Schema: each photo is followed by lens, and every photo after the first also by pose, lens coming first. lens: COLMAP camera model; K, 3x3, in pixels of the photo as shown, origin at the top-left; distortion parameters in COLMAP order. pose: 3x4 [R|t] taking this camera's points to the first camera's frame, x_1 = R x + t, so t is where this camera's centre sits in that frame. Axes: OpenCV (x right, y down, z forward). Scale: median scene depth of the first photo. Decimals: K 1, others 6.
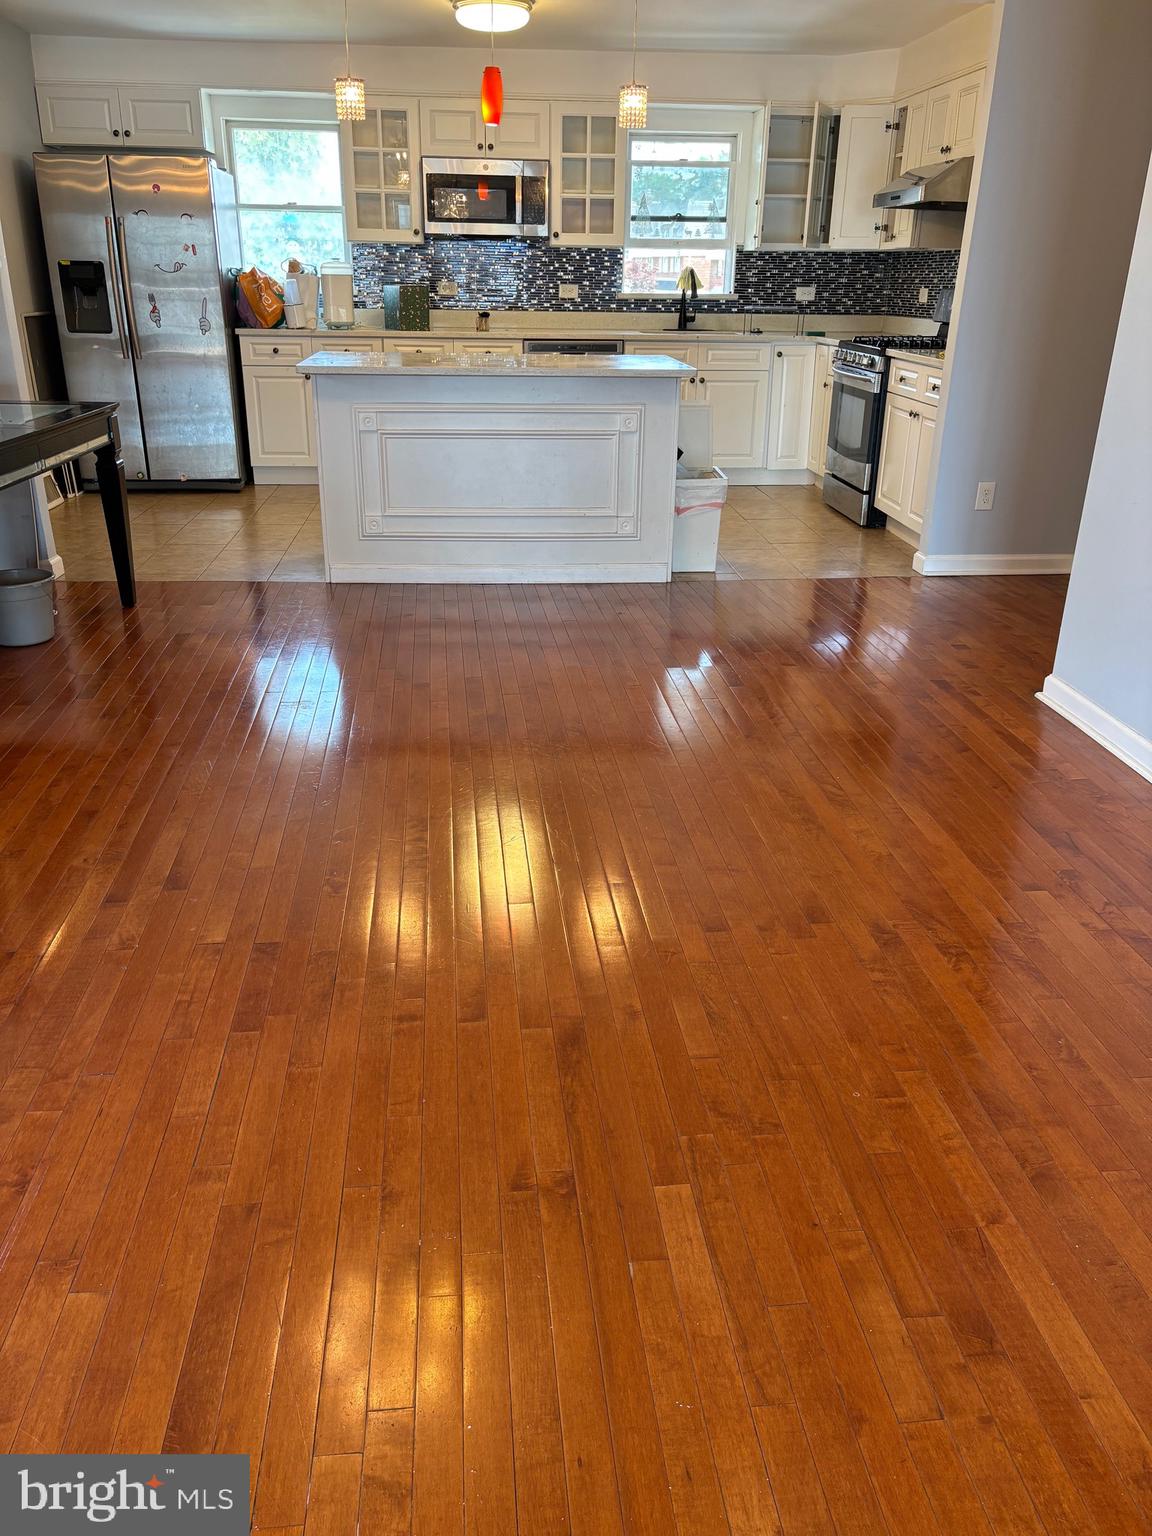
lens RADIAL K [[1166.0, 0, 576.0], [0, 1166.0, 768.0], [0, 0, 1]] dist [-0.003846, 0.032067]
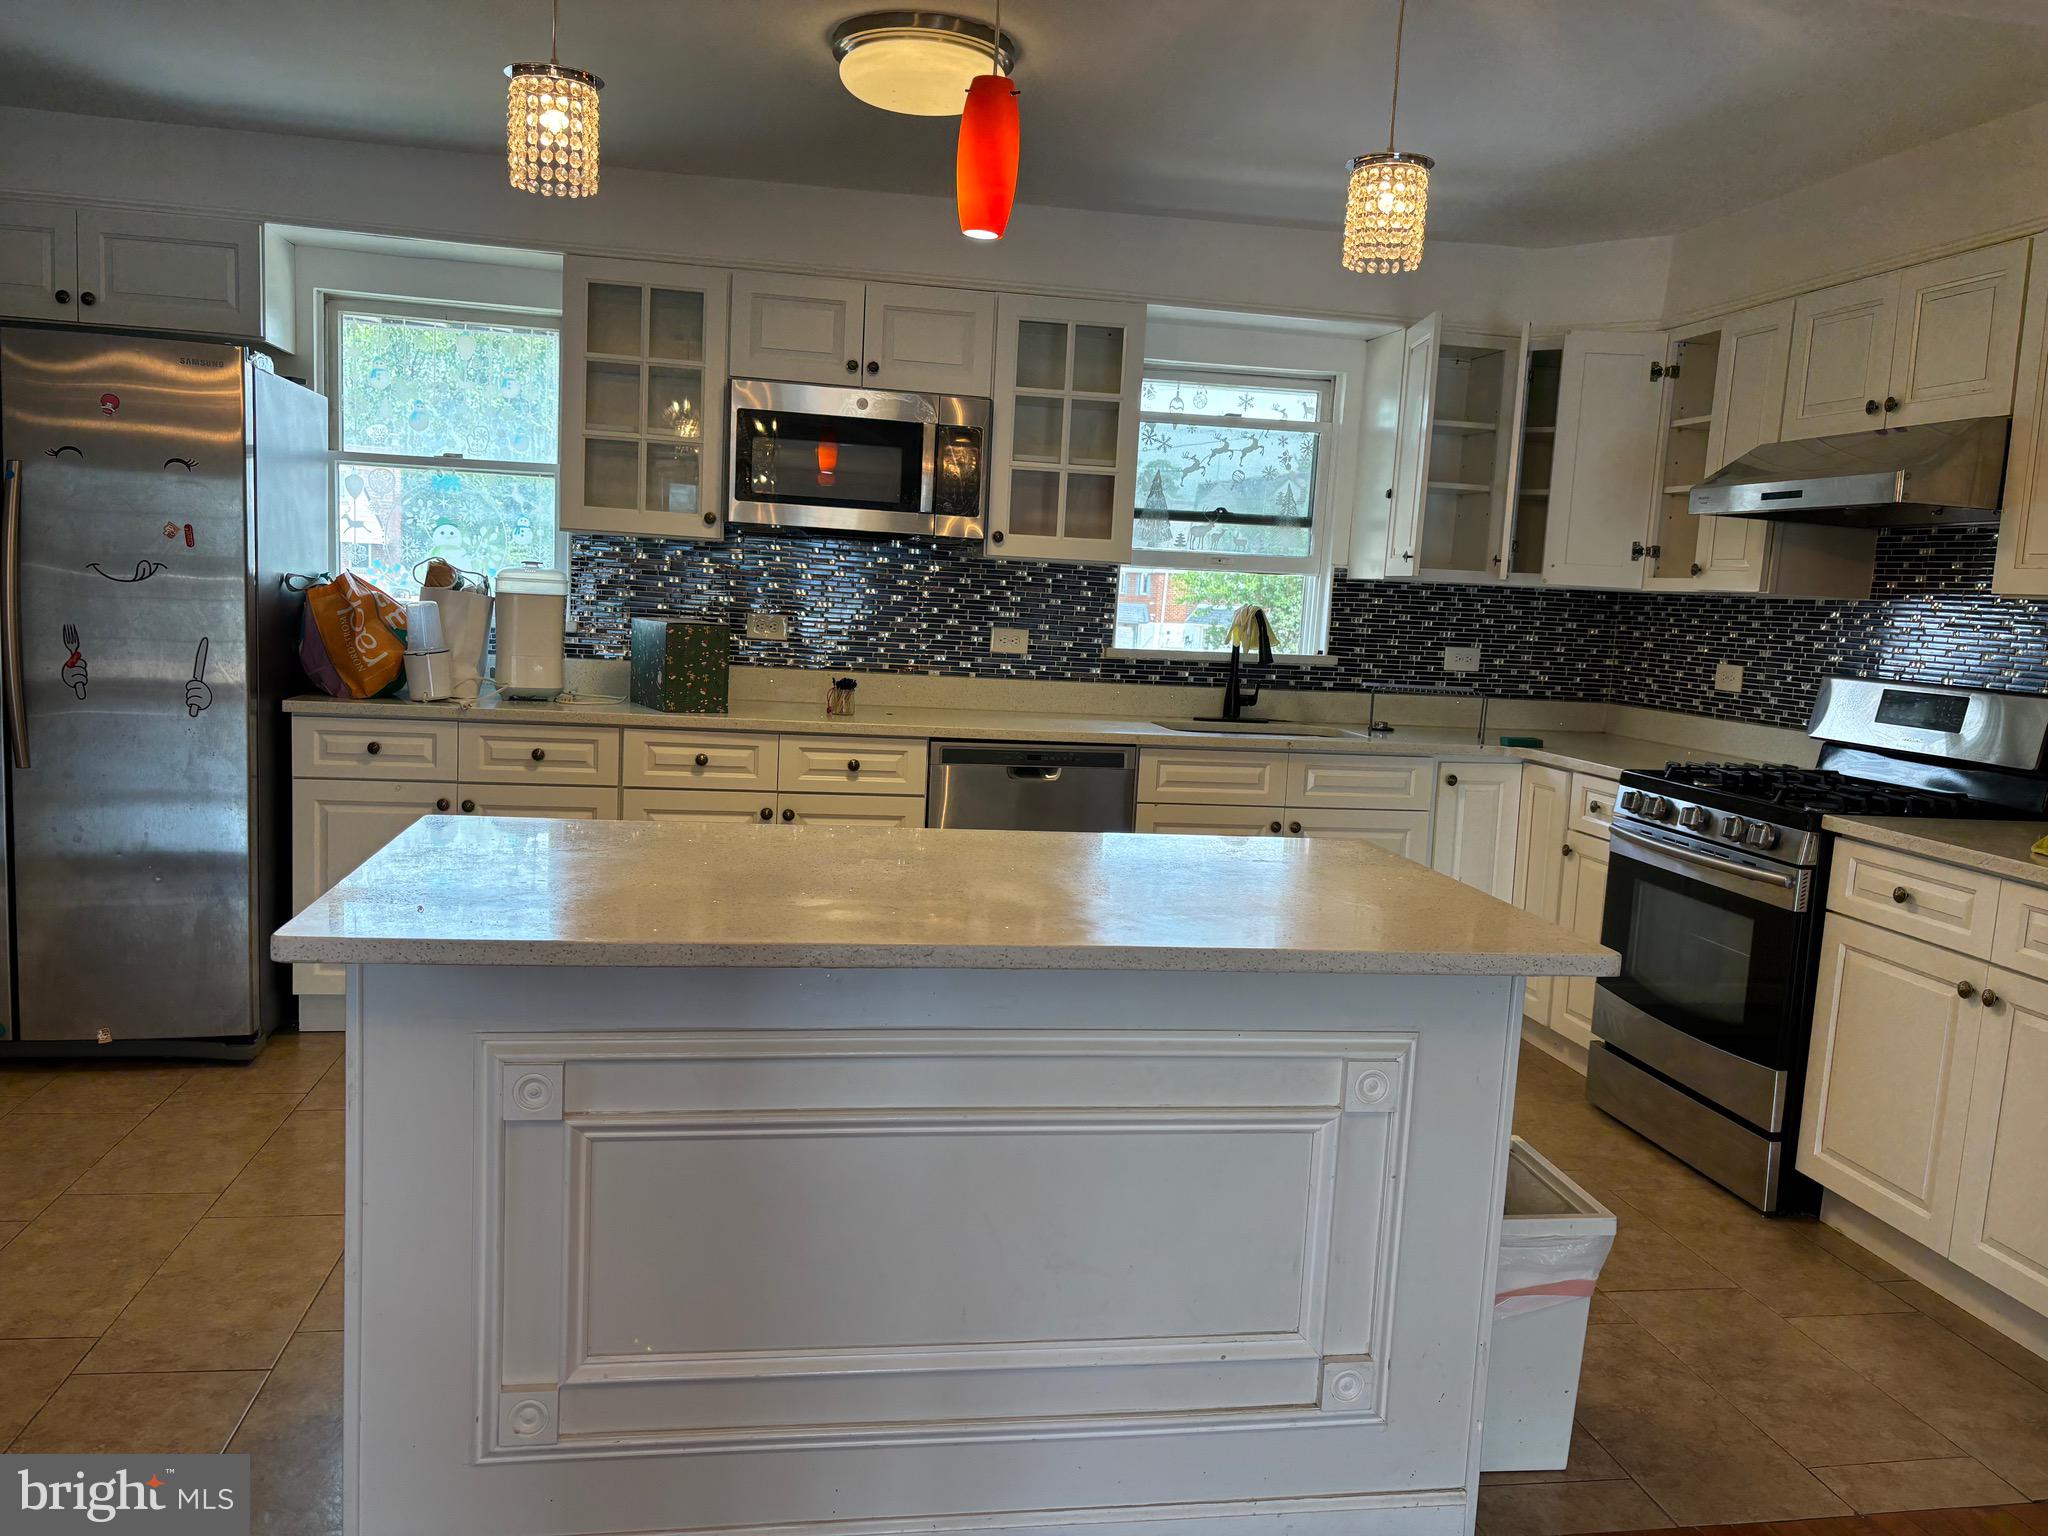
lens RADIAL K [[1521.9, 0, 1024.0], [0, 1521.9, 768.0], [0, 0, 1]] dist [0.049535, -0.005249]
pose [[0.994925, 0.026179, 0.097155, -0.065347], [0.001322, 0.962075, -0.272780, -0.185981], [-0.100612, 0.271524, 0.957158, 0.406040]]
